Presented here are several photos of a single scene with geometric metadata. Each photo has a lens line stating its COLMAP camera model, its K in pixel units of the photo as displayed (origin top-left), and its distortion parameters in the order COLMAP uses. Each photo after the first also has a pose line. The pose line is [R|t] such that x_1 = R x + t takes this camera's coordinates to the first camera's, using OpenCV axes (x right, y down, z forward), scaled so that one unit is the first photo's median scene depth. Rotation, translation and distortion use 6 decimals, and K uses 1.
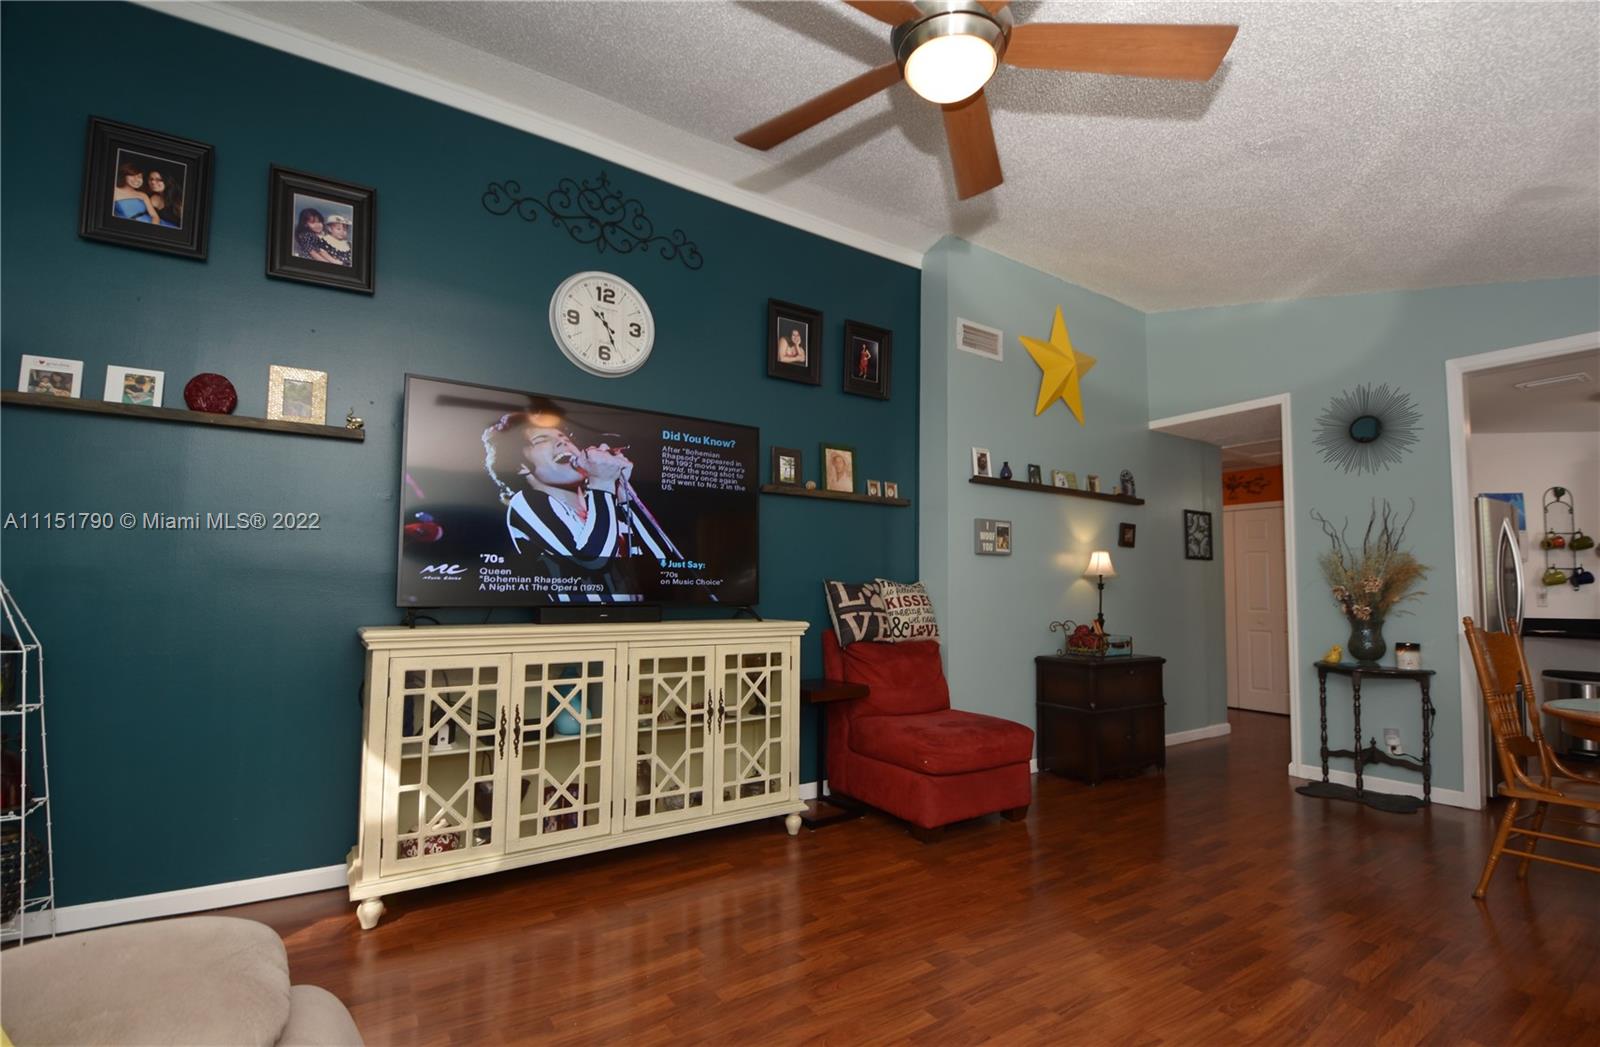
lens RADIAL K [[720.8, 0, 817.6], [0, 720.8, 545.2], [0, 0, 1]] dist [0.001214, -0.012505]
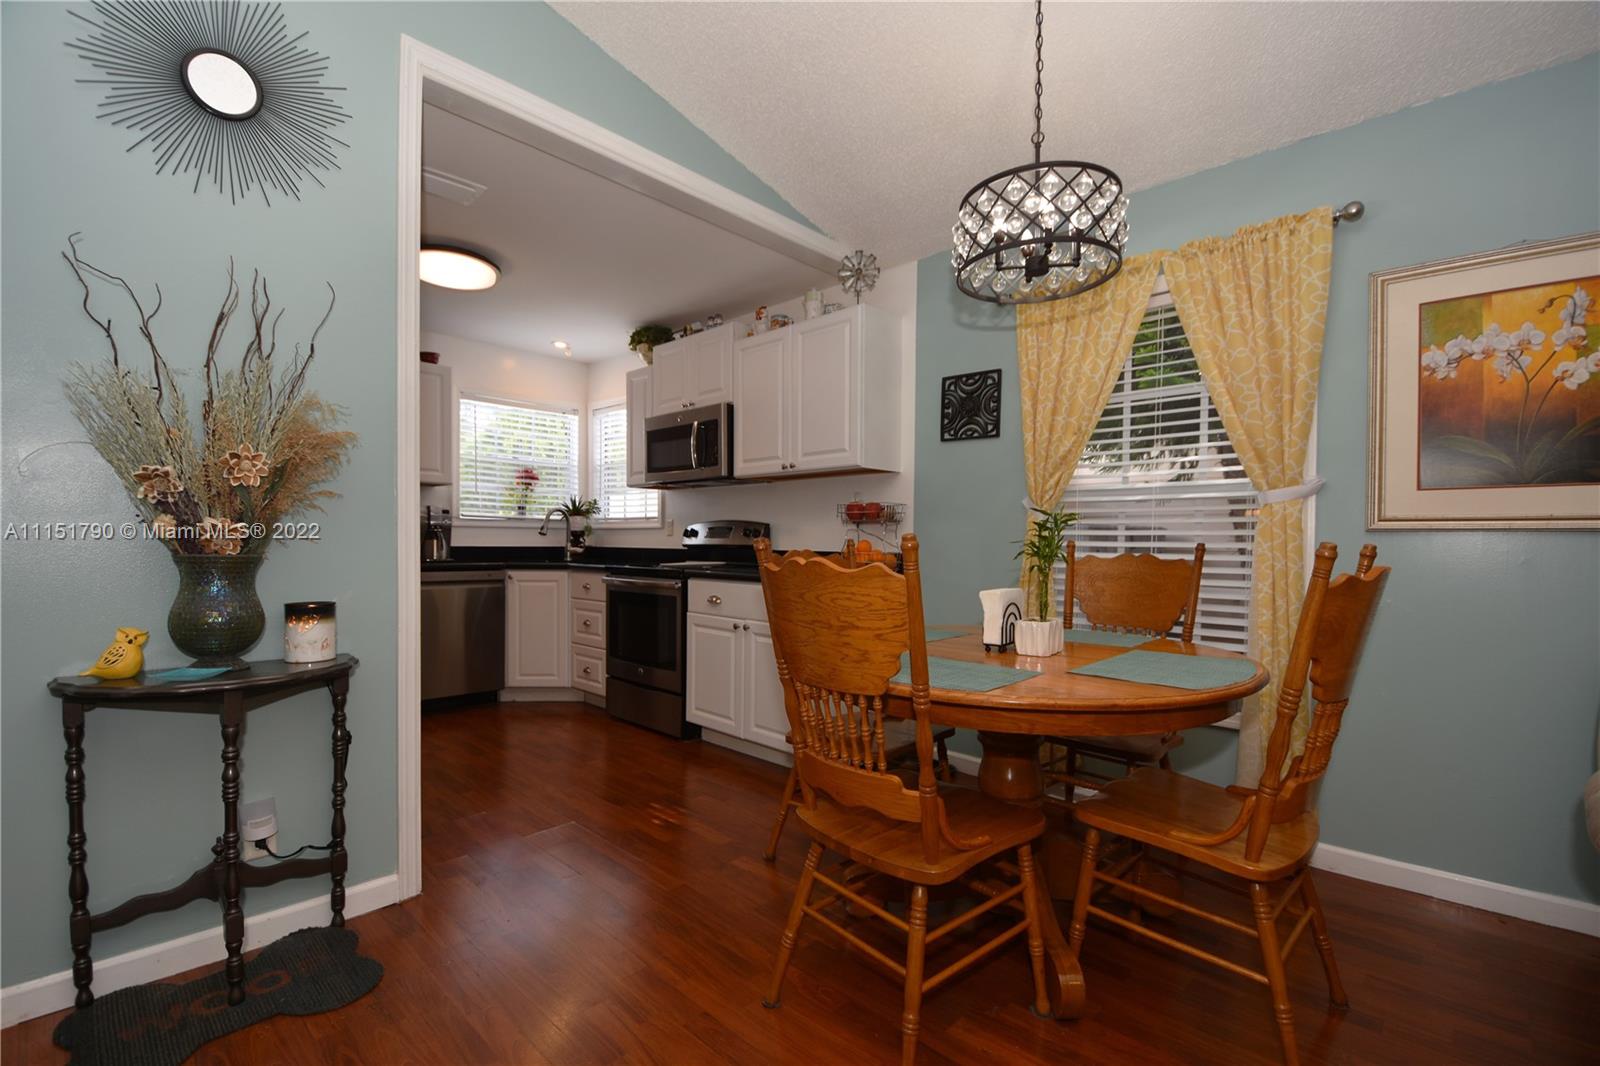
lens RADIAL K [[702.3, 0, 819.6], [0, 702.3, 554.4], [0, 0, 1]] dist [0.000957, -0.012760]
pose [[-0.212729, -0.033515, 0.976536, 0.318527], [-0.076377, 0.996924, 0.017576, 0.072361], [-0.974122, -0.070846, -0.214635, 0.770569]]
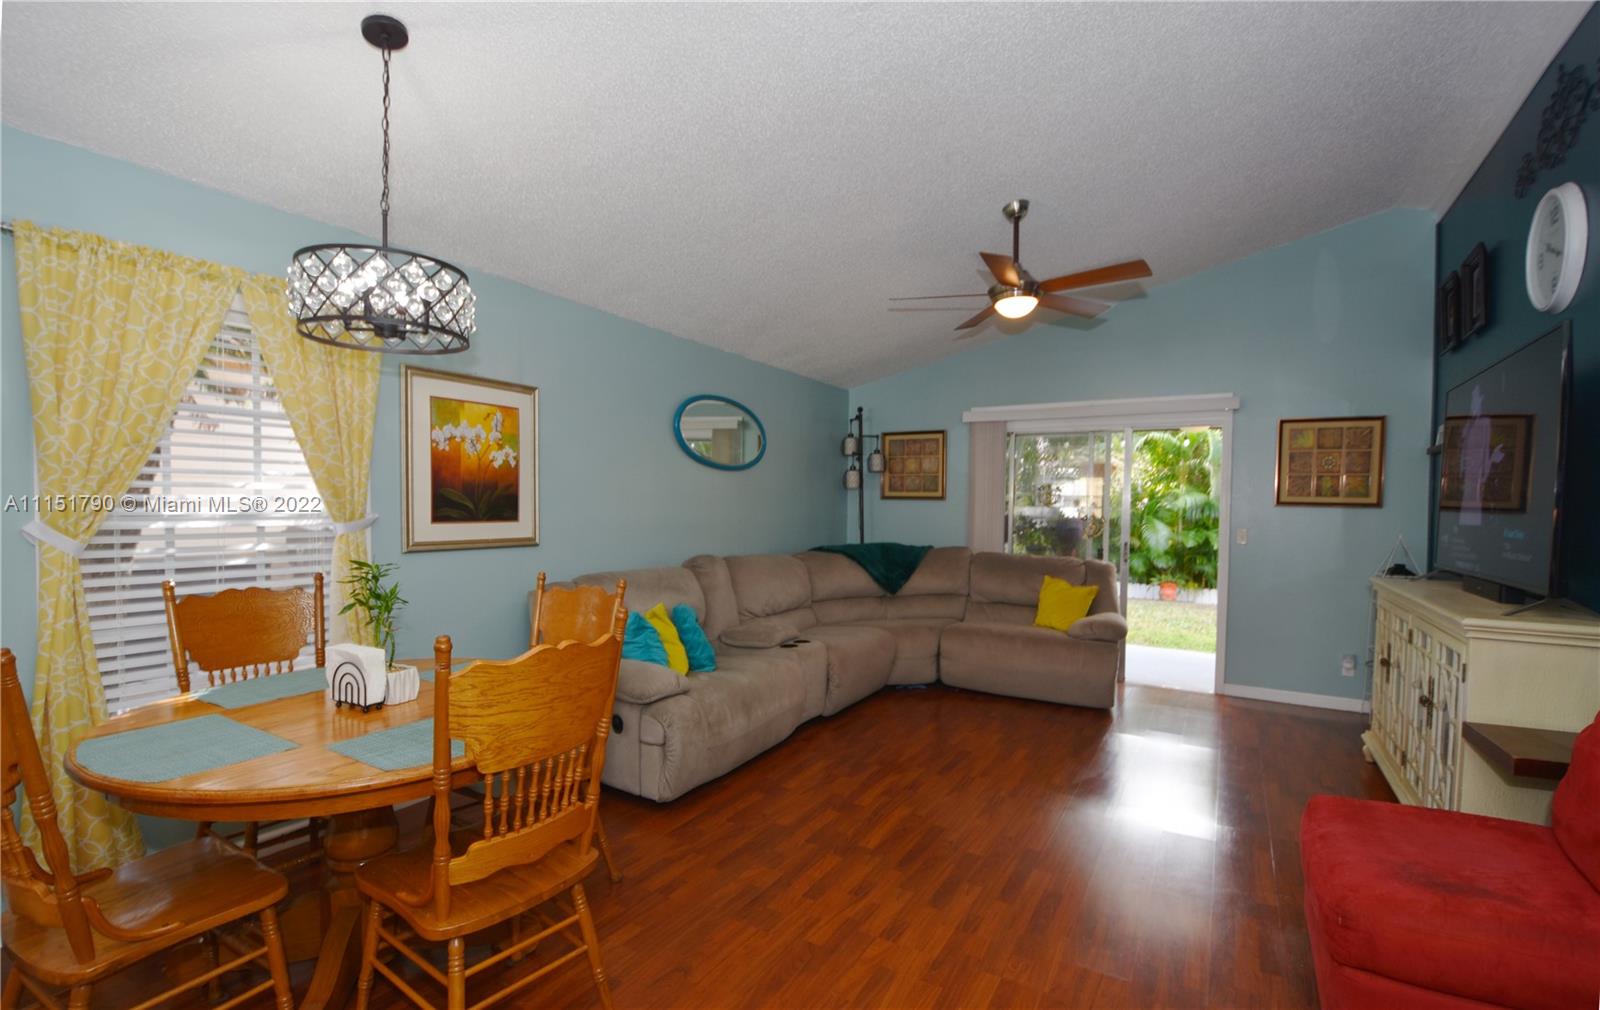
lens RADIAL K [[727.8, 0, 802.0], [0, 727.8, 529.2], [0, 0, 1]] dist [0.015791, -0.020025]
pose [[-0.908374, -0.008790, -0.418067, 0.691484], [0.005065, 0.999474, -0.032019, 0.033529], [0.418129, -0.031203, -0.907852, 1.108711]]
